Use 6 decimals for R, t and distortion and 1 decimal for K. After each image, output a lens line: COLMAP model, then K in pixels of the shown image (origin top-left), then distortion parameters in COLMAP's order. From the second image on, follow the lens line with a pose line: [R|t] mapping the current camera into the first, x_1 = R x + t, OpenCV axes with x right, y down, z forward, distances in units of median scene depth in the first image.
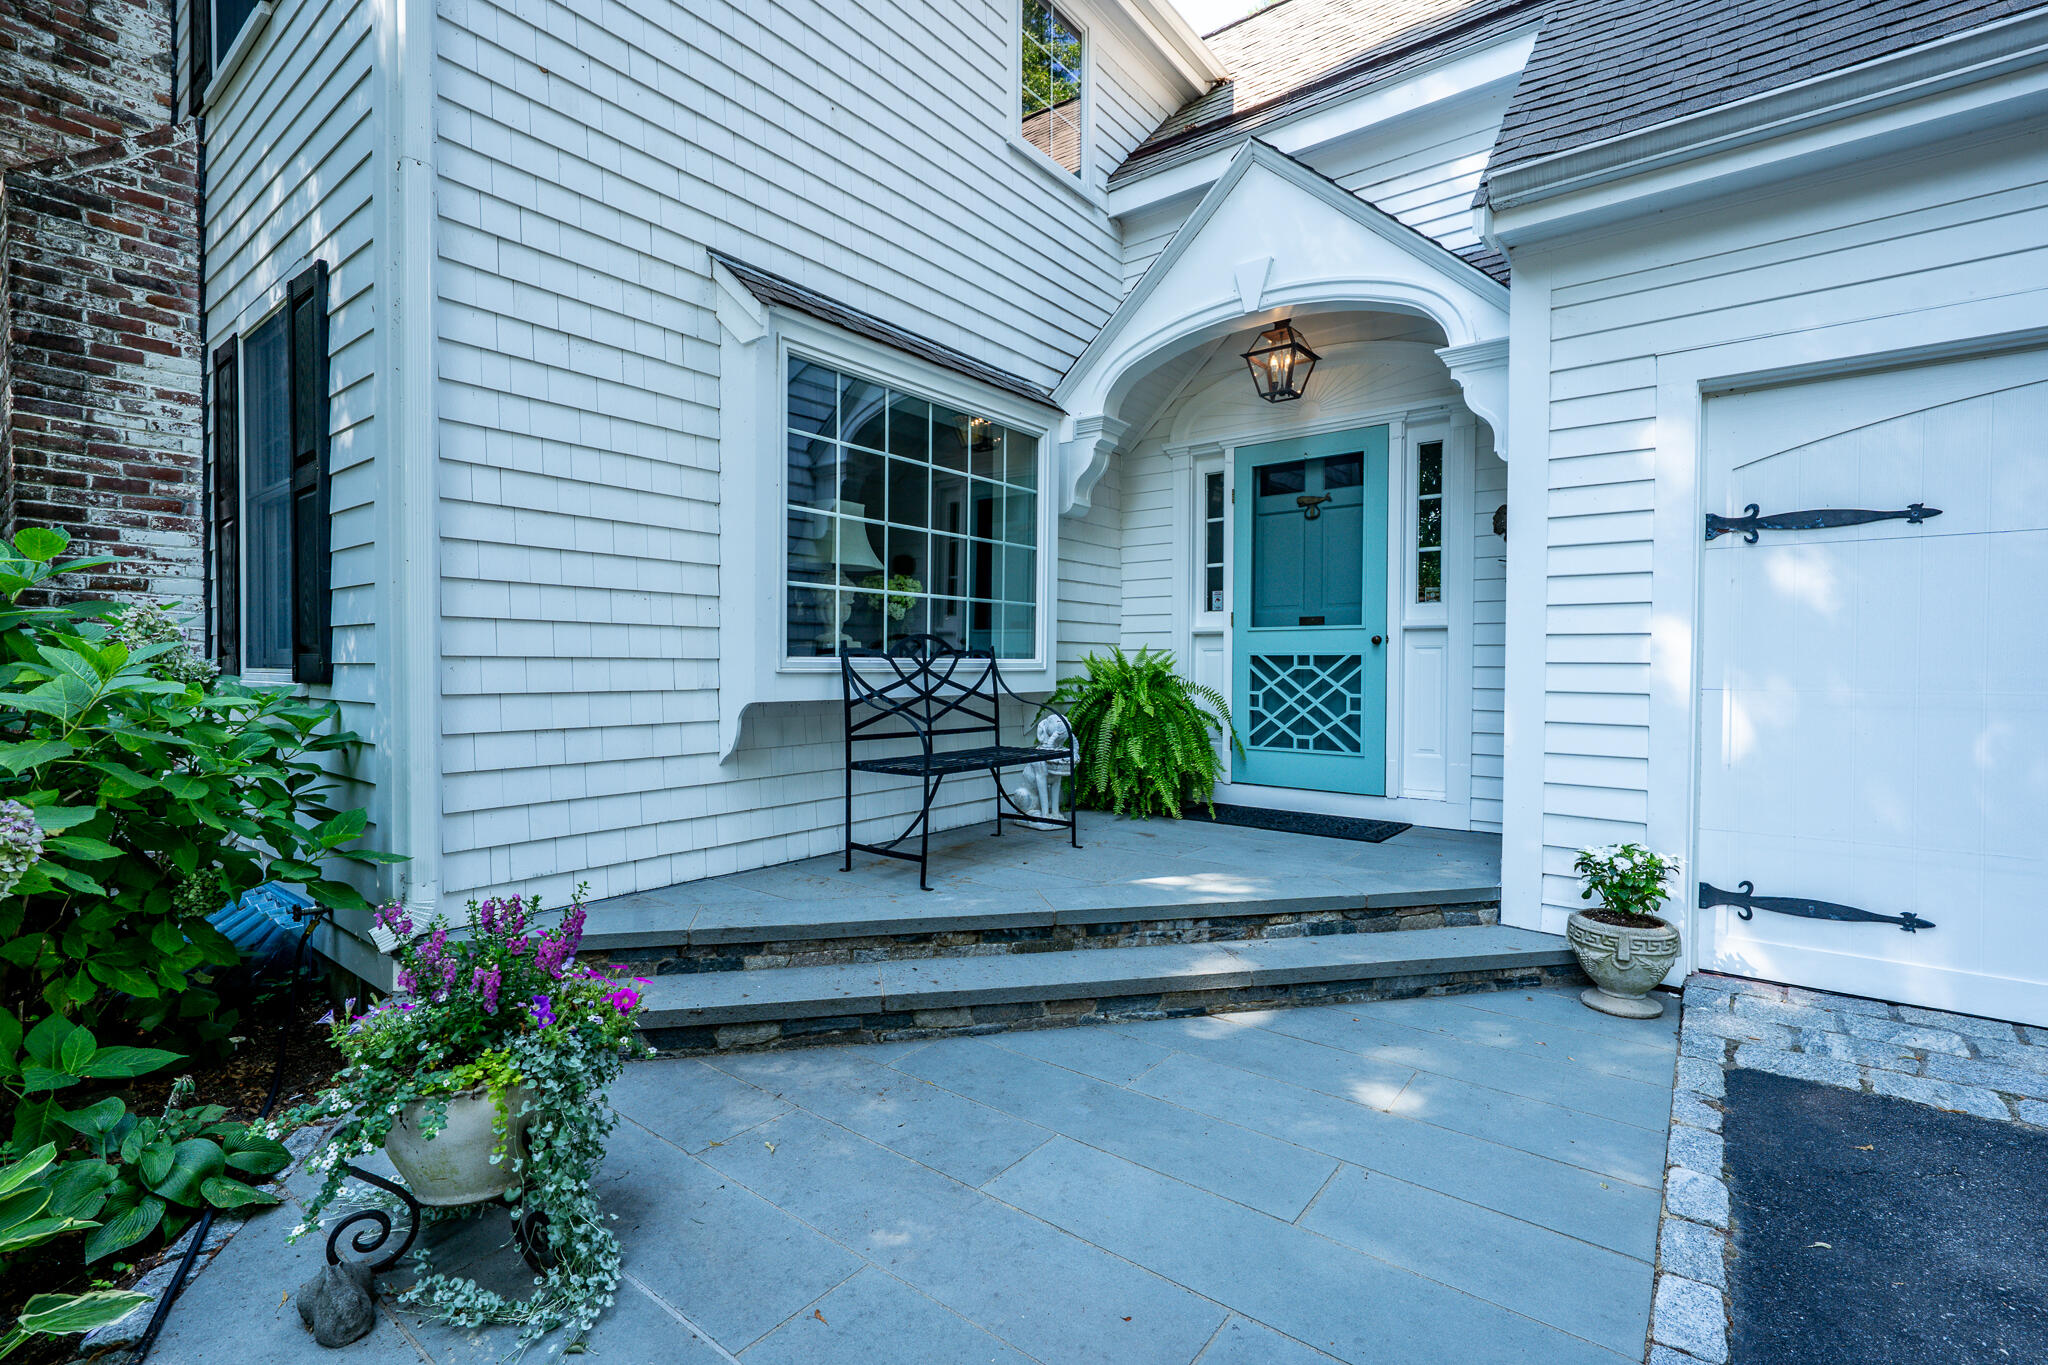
lens RADIAL K [[981.4, 0, 957.6], [0, 981.4, 675.0], [0, 0, 1]] dist [-0.001552, 0.000553]
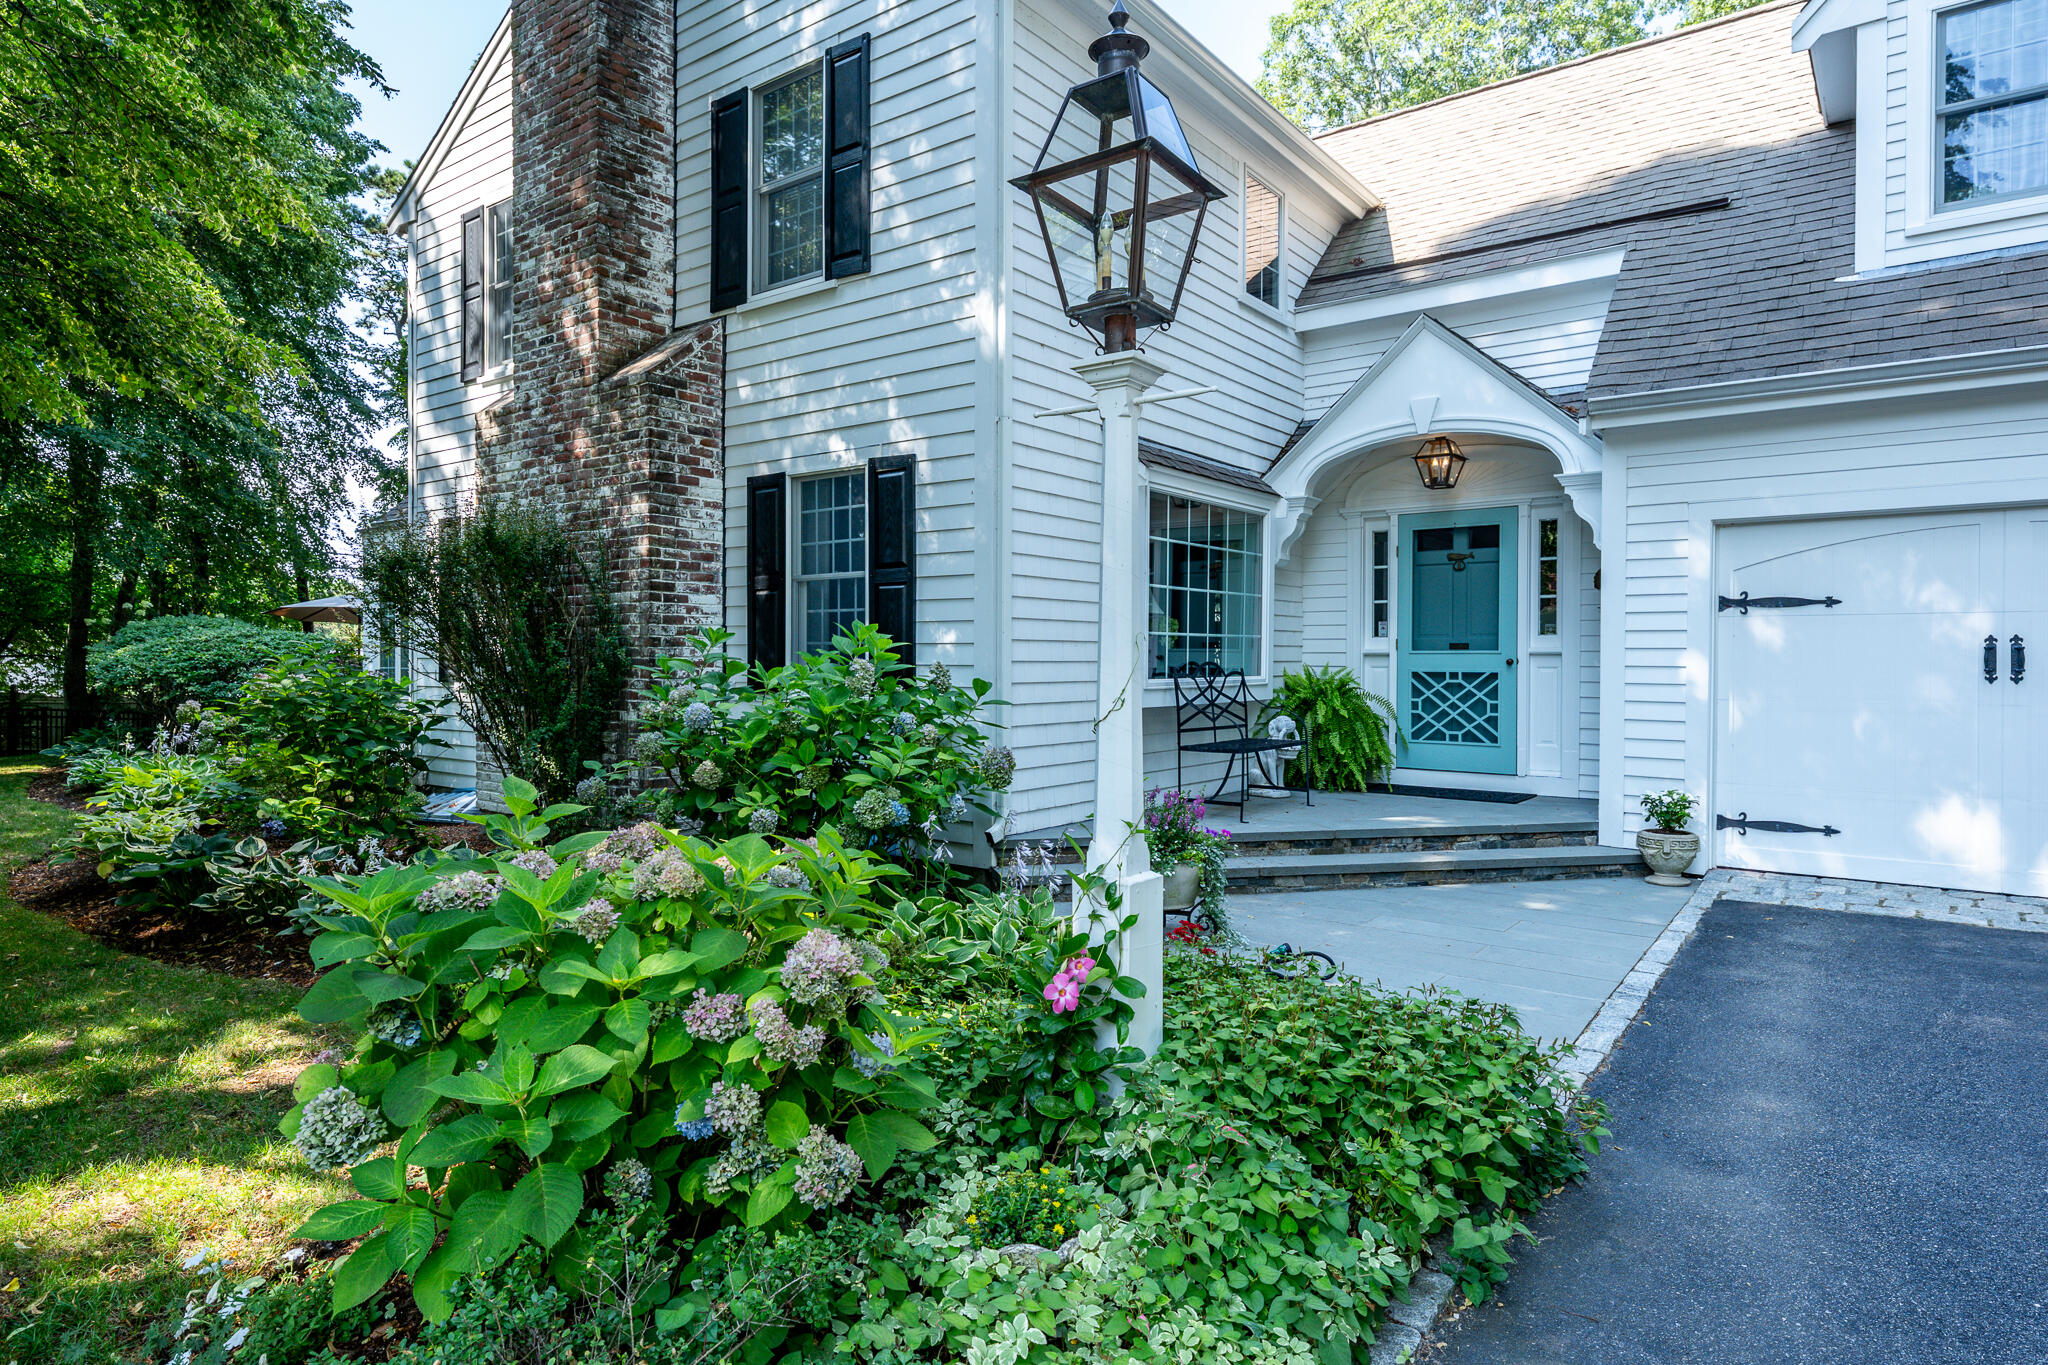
lens RADIAL K [[1199.2, 0, 934.1], [0, 1199.2, 664.1], [0, 0, 1]] dist [0.001732, -0.001701]
pose [[0.999956, -0.001603, -0.009256, -0.427627], [0.001542, 0.999977, -0.006532, -0.026166], [0.009266, 0.006517, 0.999936, -0.810069]]
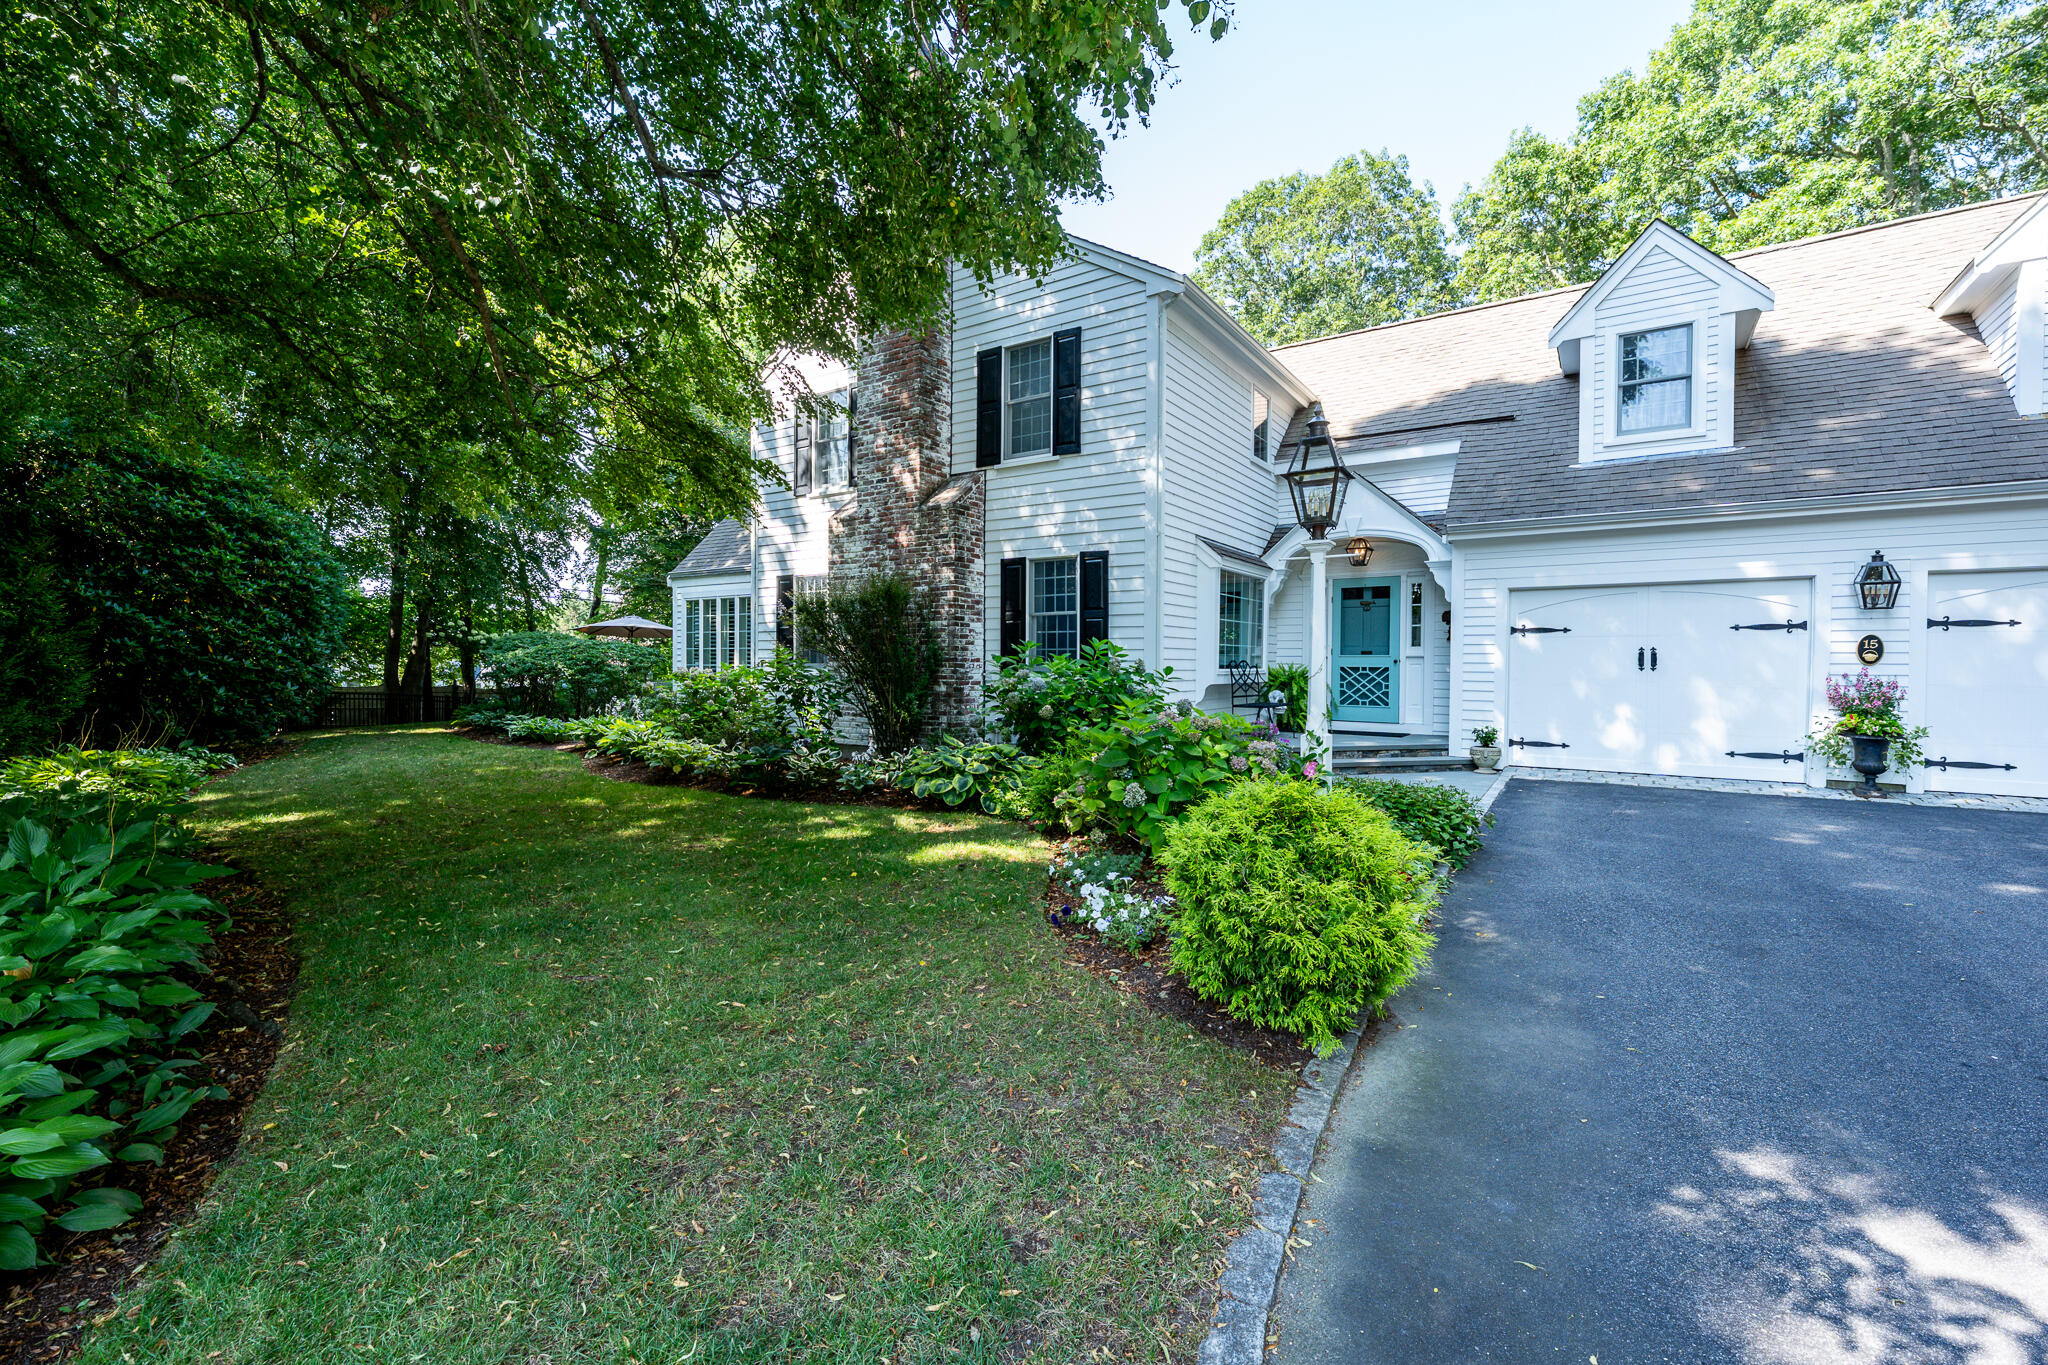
lens RADIAL K [[877.4, 0, 976.5], [0, 877.4, 672.2], [0, 0, 1]] dist [-0.000253, -0.000943]
pose [[0.998827, 0.001283, 0.048412, -0.885581], [-0.001256, 0.999999, -0.000594, -0.005328], [-0.048413, 0.000532, 0.998827, -1.402637]]
